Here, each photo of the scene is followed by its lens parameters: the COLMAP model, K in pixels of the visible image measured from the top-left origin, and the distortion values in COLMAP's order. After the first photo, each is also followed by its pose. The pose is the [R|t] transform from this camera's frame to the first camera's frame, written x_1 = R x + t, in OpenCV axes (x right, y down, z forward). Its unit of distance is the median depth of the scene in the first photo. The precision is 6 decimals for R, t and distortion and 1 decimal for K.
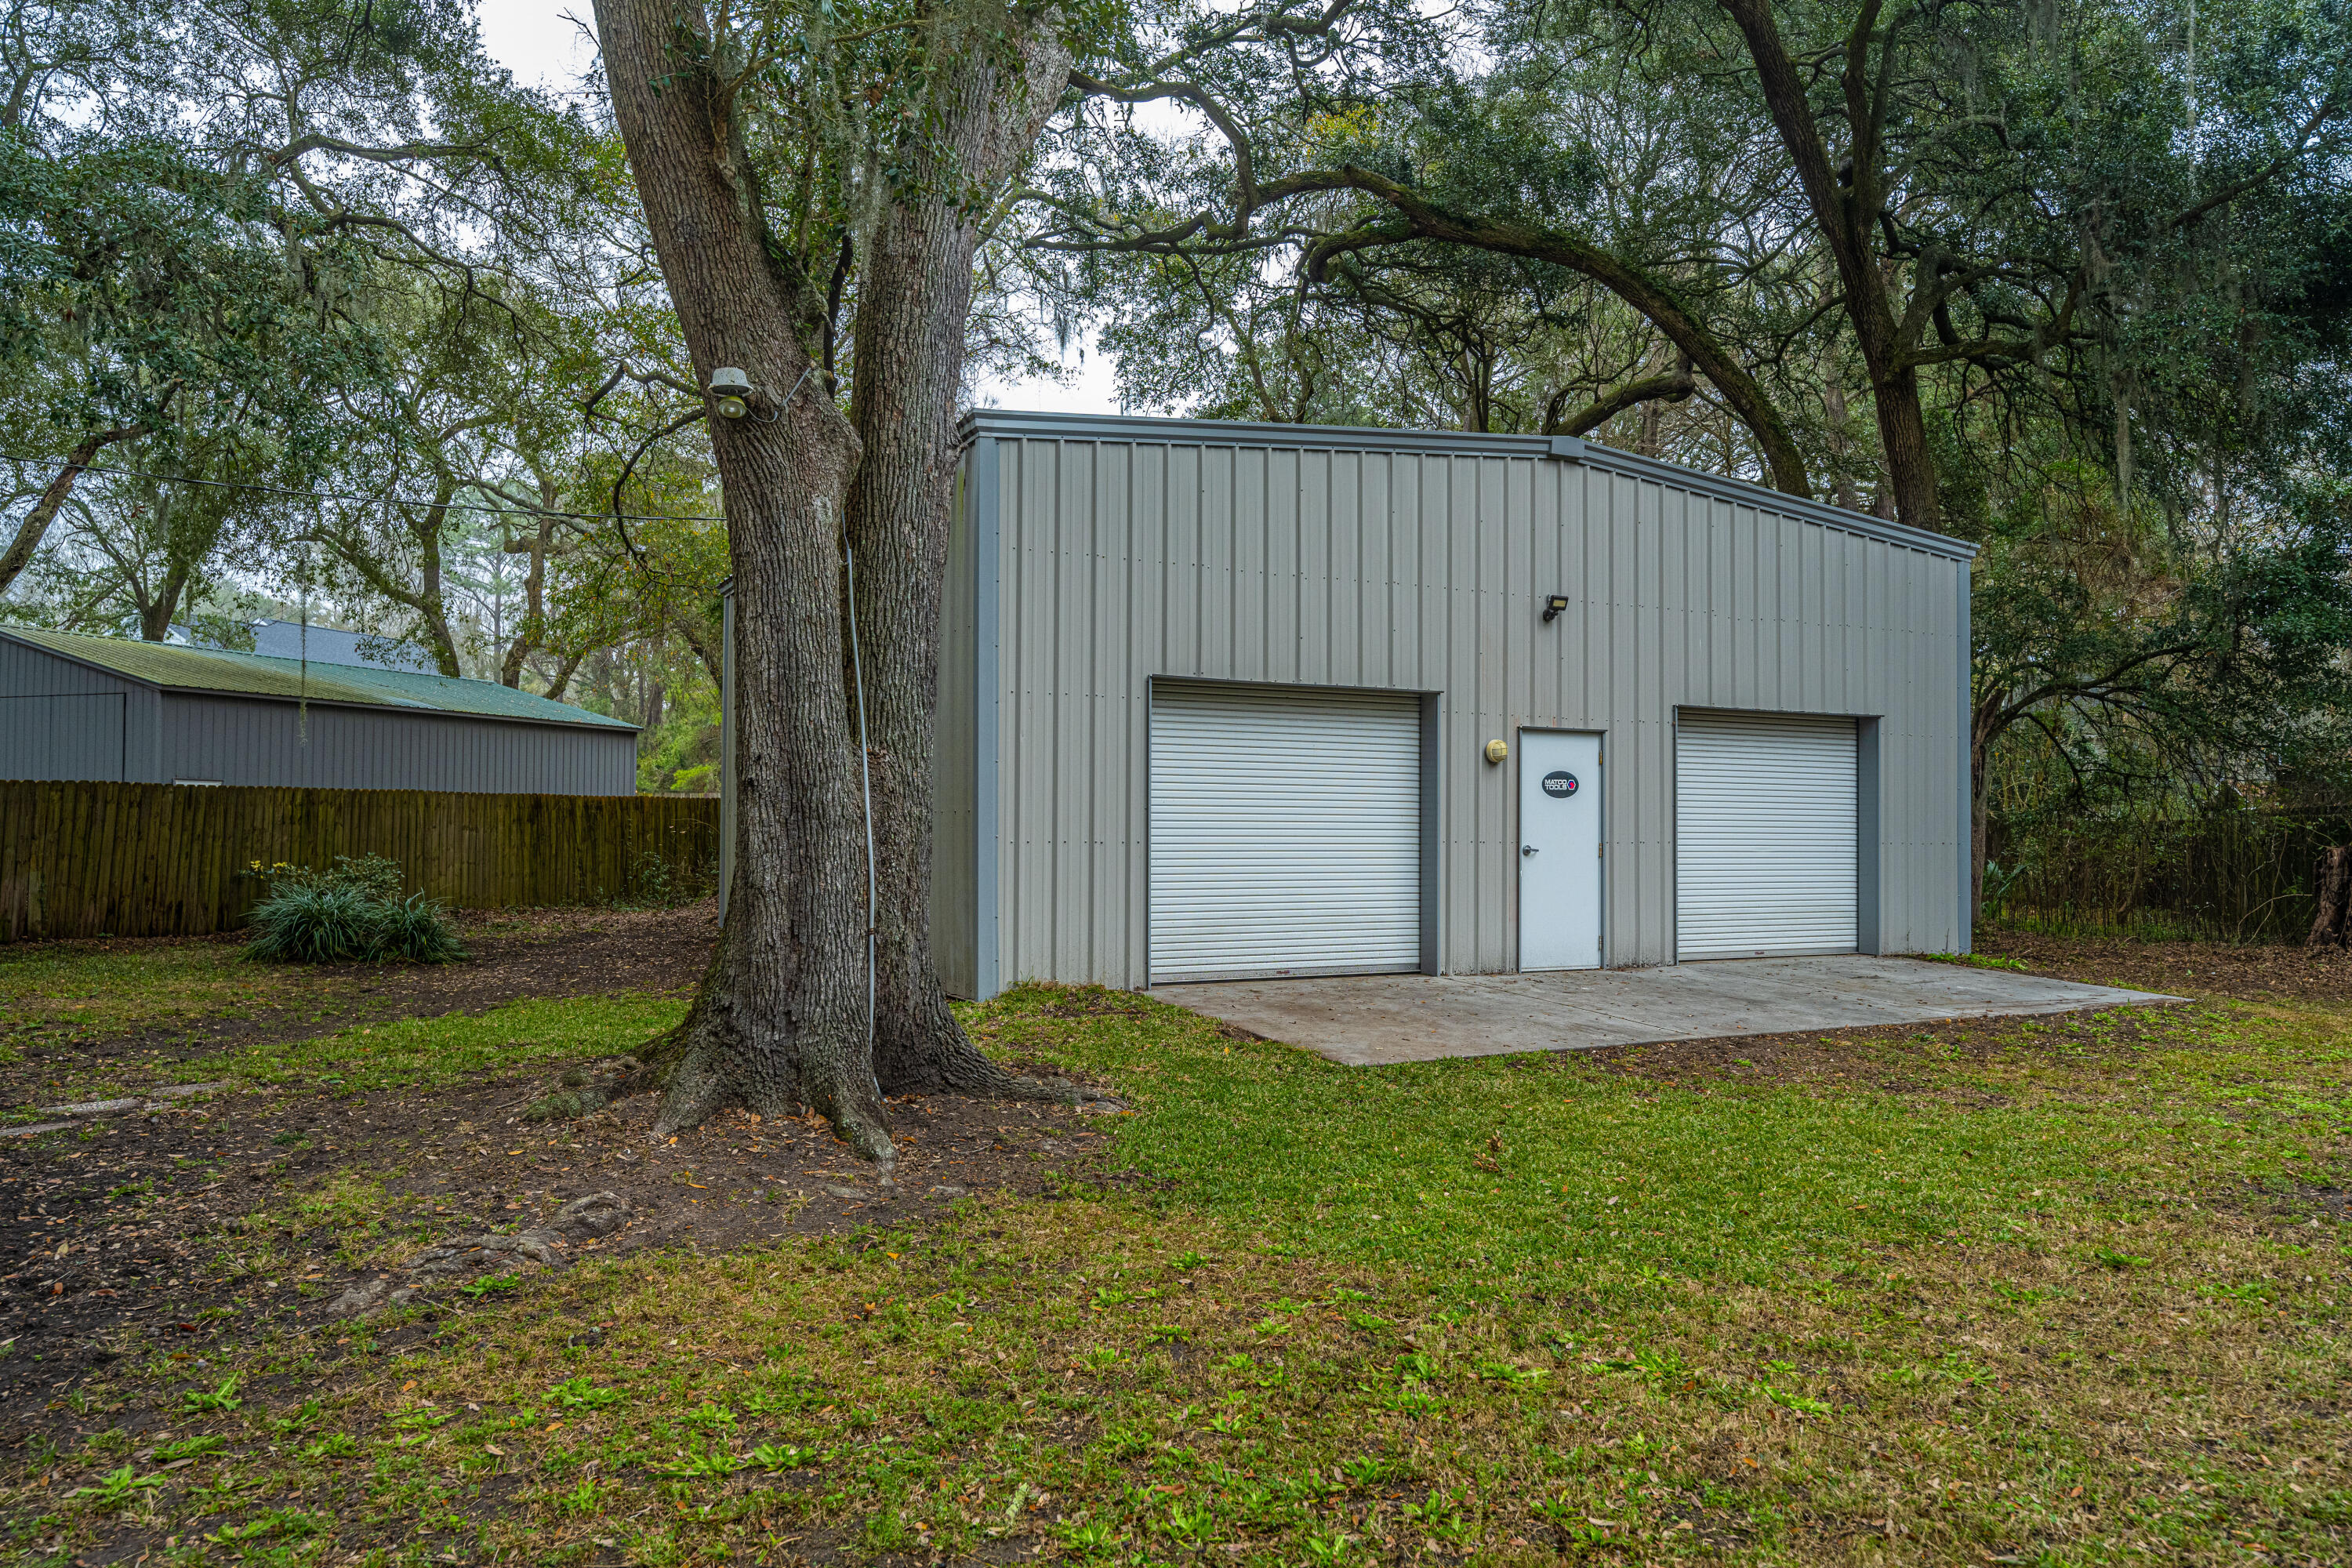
lens RADIAL K [[1576.9, 0, 1161.3], [0, 1576.9, 789.6], [0, 0, 1]] dist [-0.000116, 0.001475]
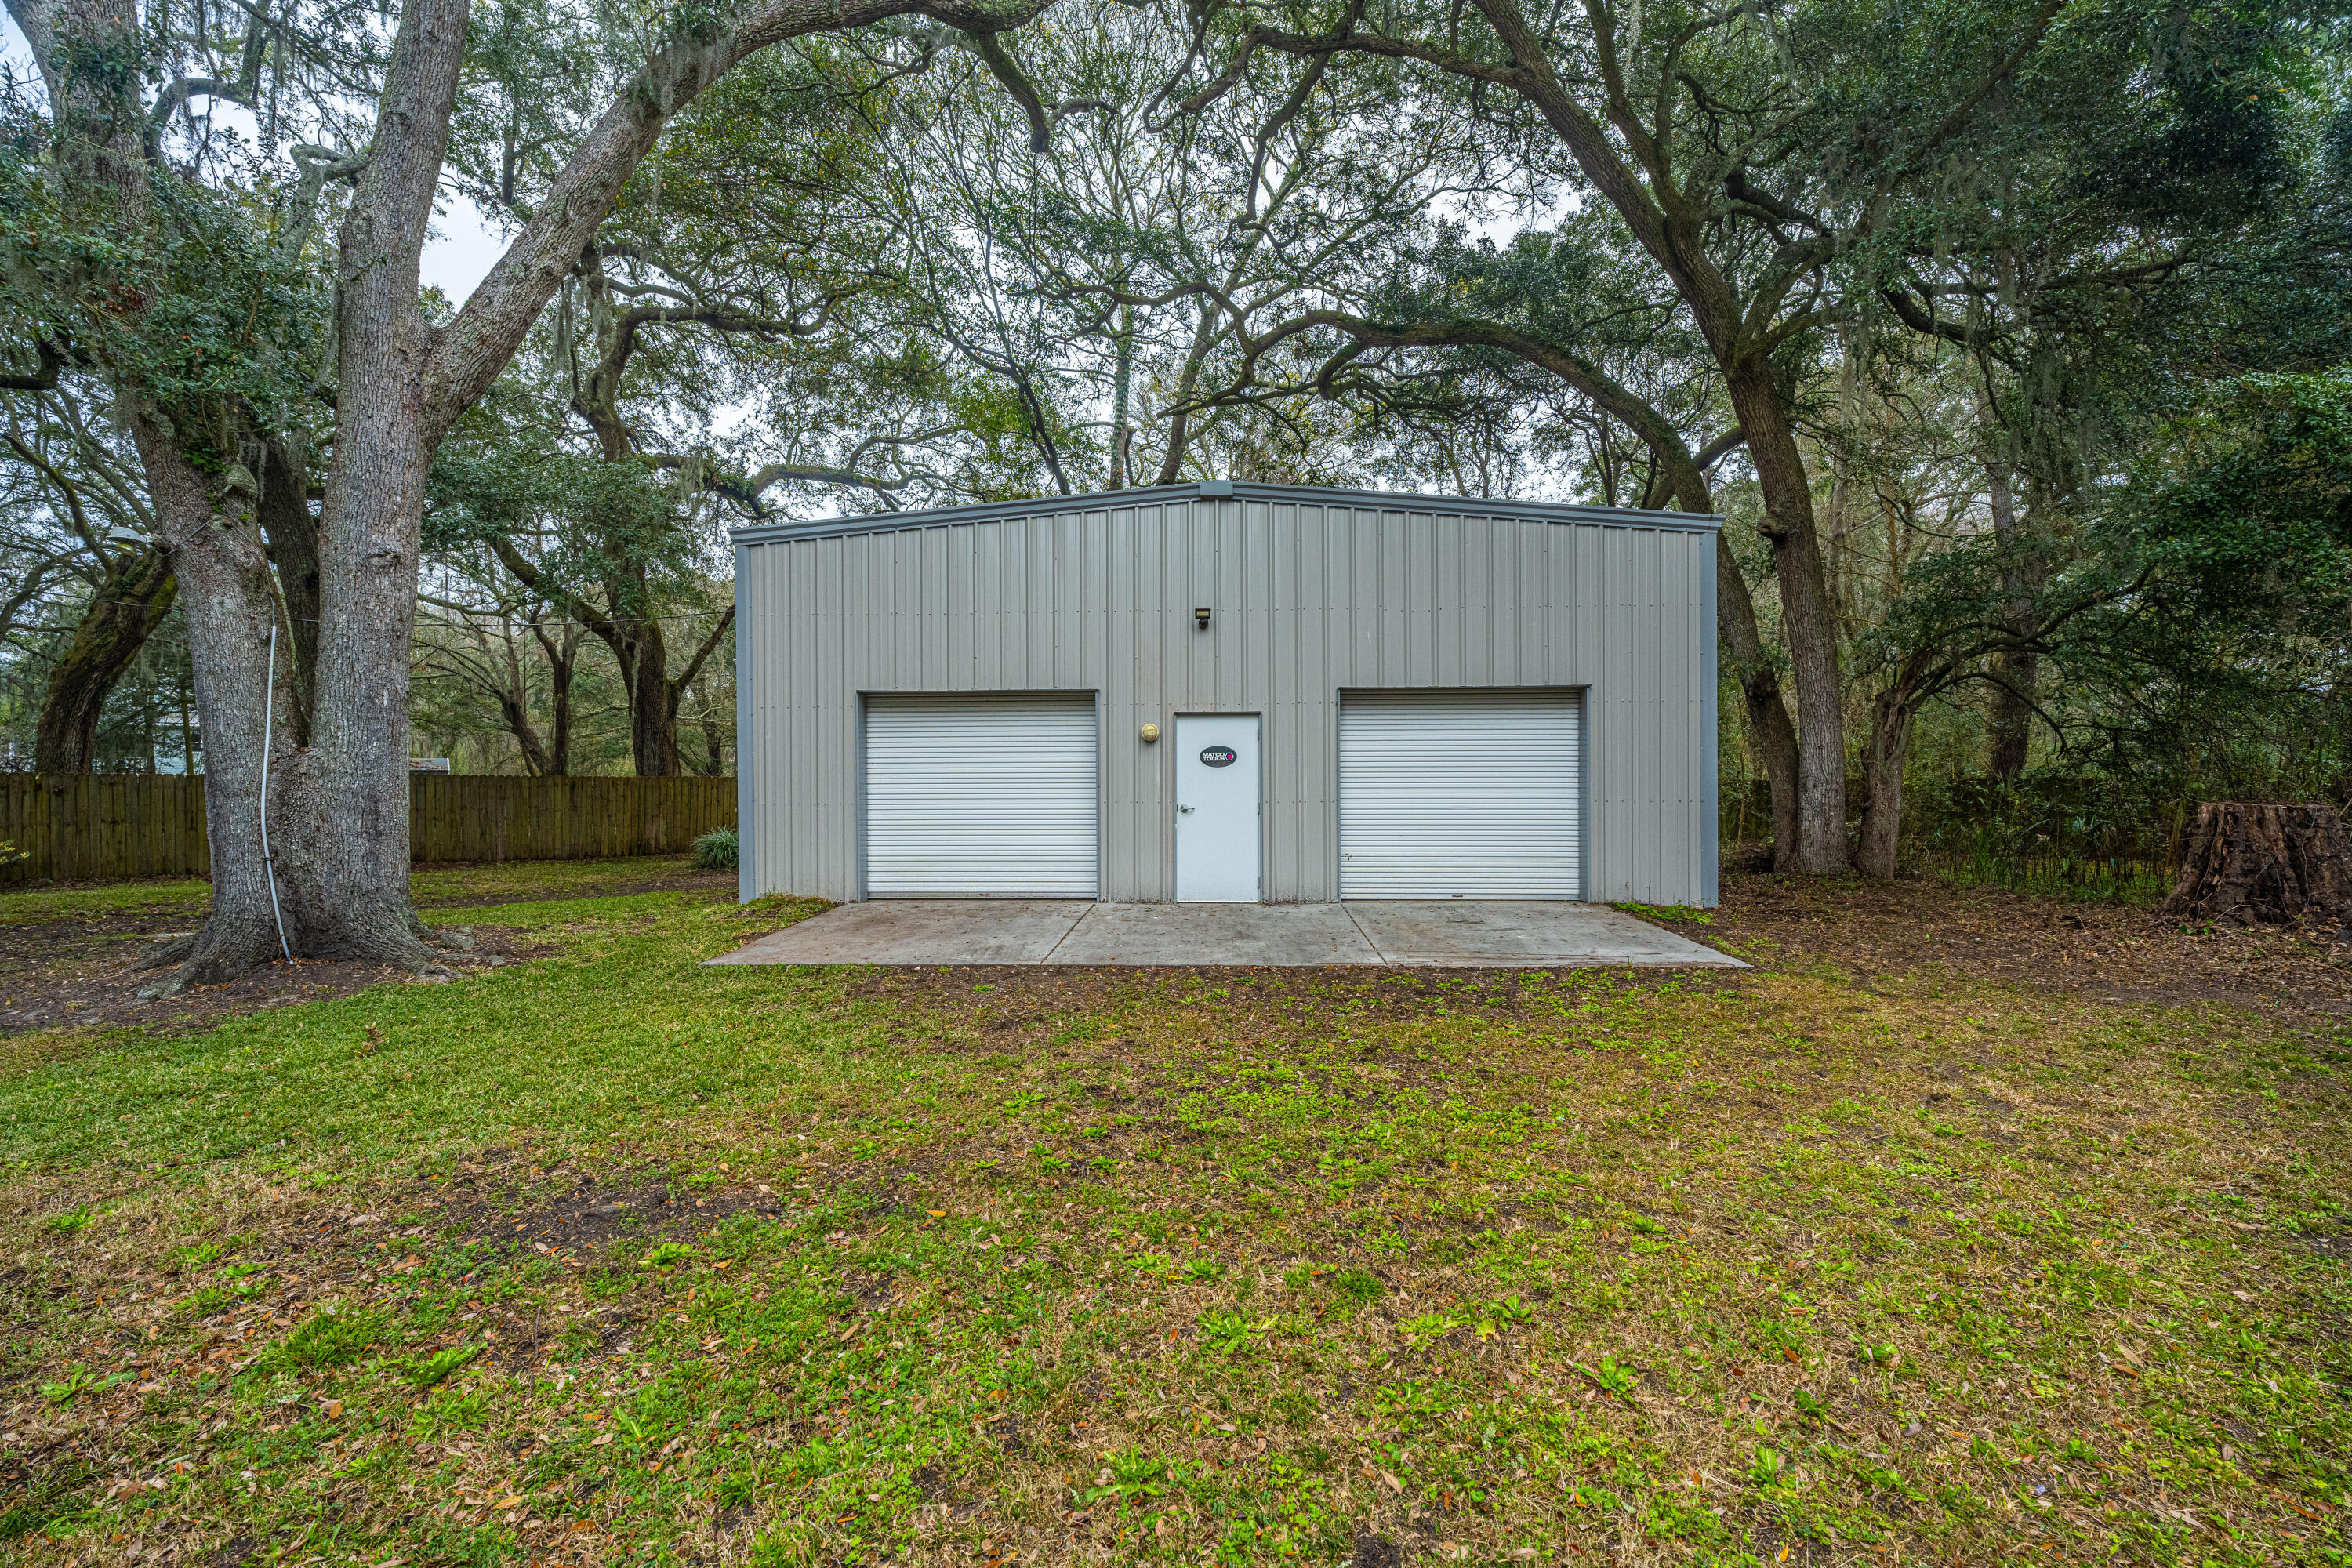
lens RADIAL K [[932.8, 0, 1177.7], [0, 932.8, 794.5], [0, 0, 1]] dist [-0.000217, 0.000396]
pose [[0.870735, -0.009818, -0.491654, 0.588906], [0.020320, 0.999665, 0.016026, 0.014496], [0.491332, -0.023945, 0.870643, 0.328149]]
